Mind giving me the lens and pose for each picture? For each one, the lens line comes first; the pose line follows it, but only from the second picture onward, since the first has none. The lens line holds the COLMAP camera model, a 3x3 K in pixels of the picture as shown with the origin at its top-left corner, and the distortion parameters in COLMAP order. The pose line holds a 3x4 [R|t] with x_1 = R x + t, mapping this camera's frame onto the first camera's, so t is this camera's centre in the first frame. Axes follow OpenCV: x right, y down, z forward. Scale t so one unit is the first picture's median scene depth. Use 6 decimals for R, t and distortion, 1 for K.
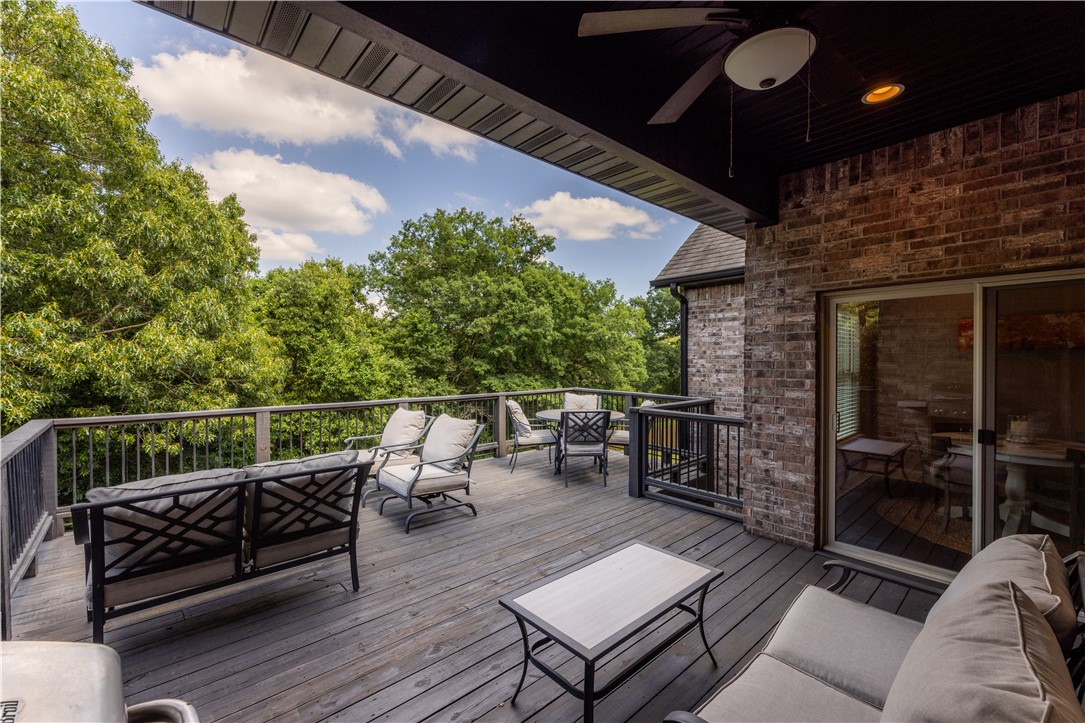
lens RADIAL K [[447.9, 0, 543.7], [0, 447.9, 362.7], [0, 0, 1]] dist [0.003000, 0.000192]
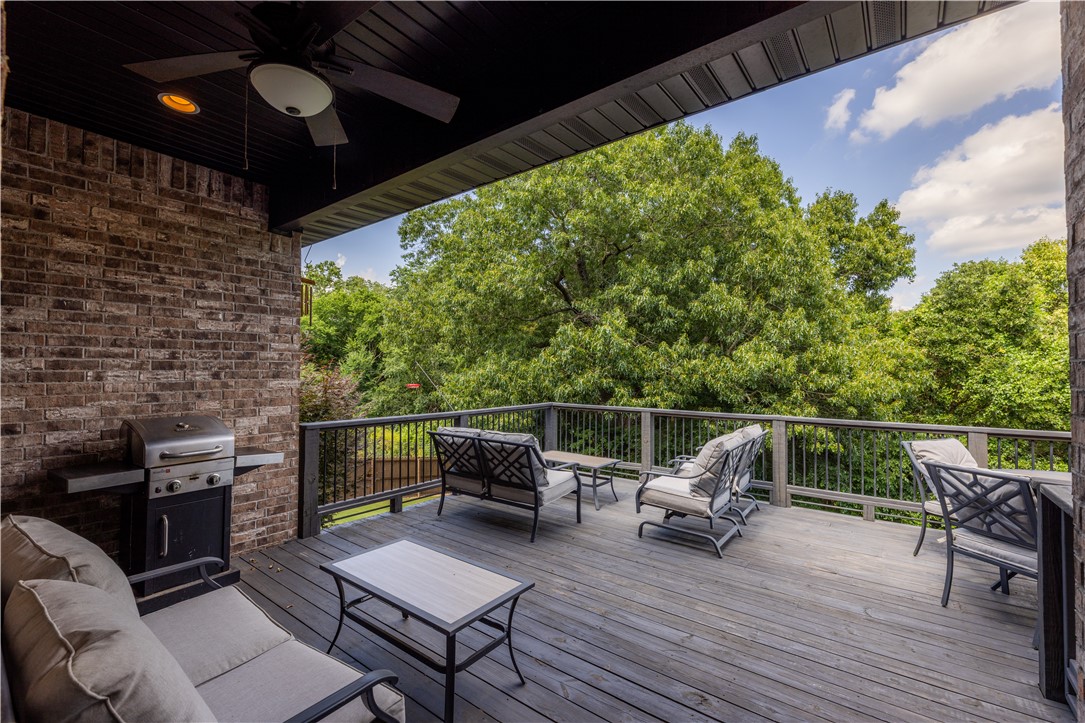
lens RADIAL K [[466.6, 0, 542.8], [0, 466.6, 360.7], [0, 0, 1]] dist [0.000030, -0.000048]
pose [[0.180036, -0.023992, -0.983367, 0.731489], [-0.014735, 0.999525, -0.027084, 0.008770], [0.983550, 0.019366, 0.179597, 0.594097]]
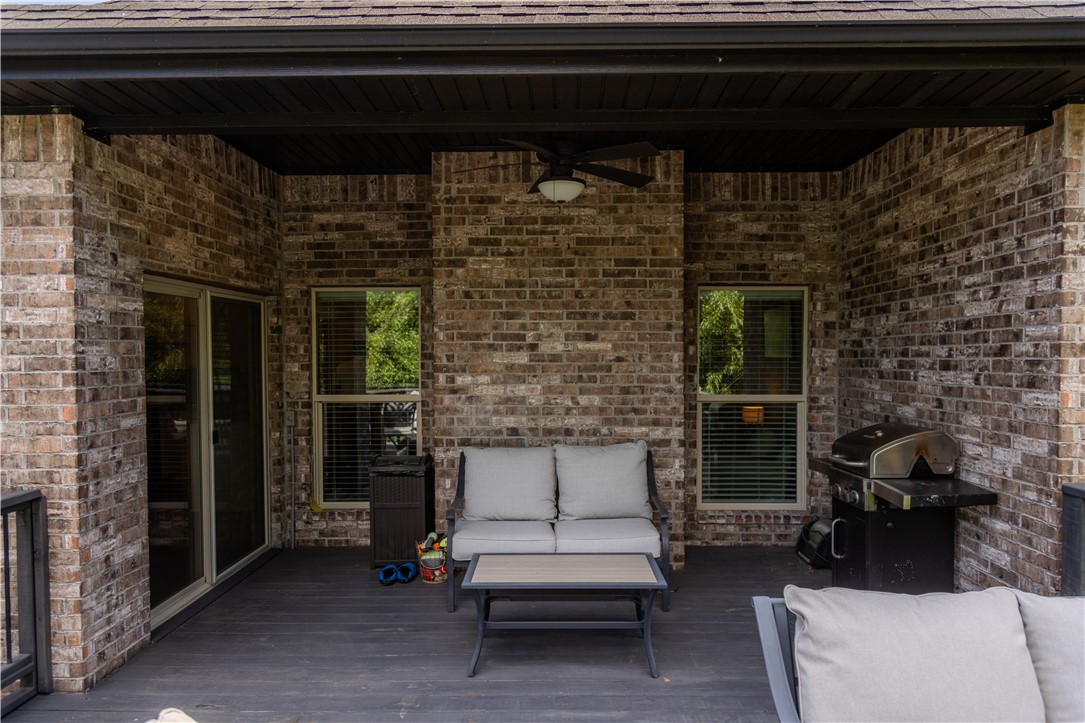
lens RADIAL K [[723.8, 0, 542.6], [0, 723.8, 363.8], [0, 0, 1]] dist [0.002586, 0.001172]
pose [[-0.735167, -0.009173, 0.677824, -0.554091], [0.010323, 0.999641, 0.024725, -0.031493], [-0.677807, 0.025174, -0.734808, 1.286629]]
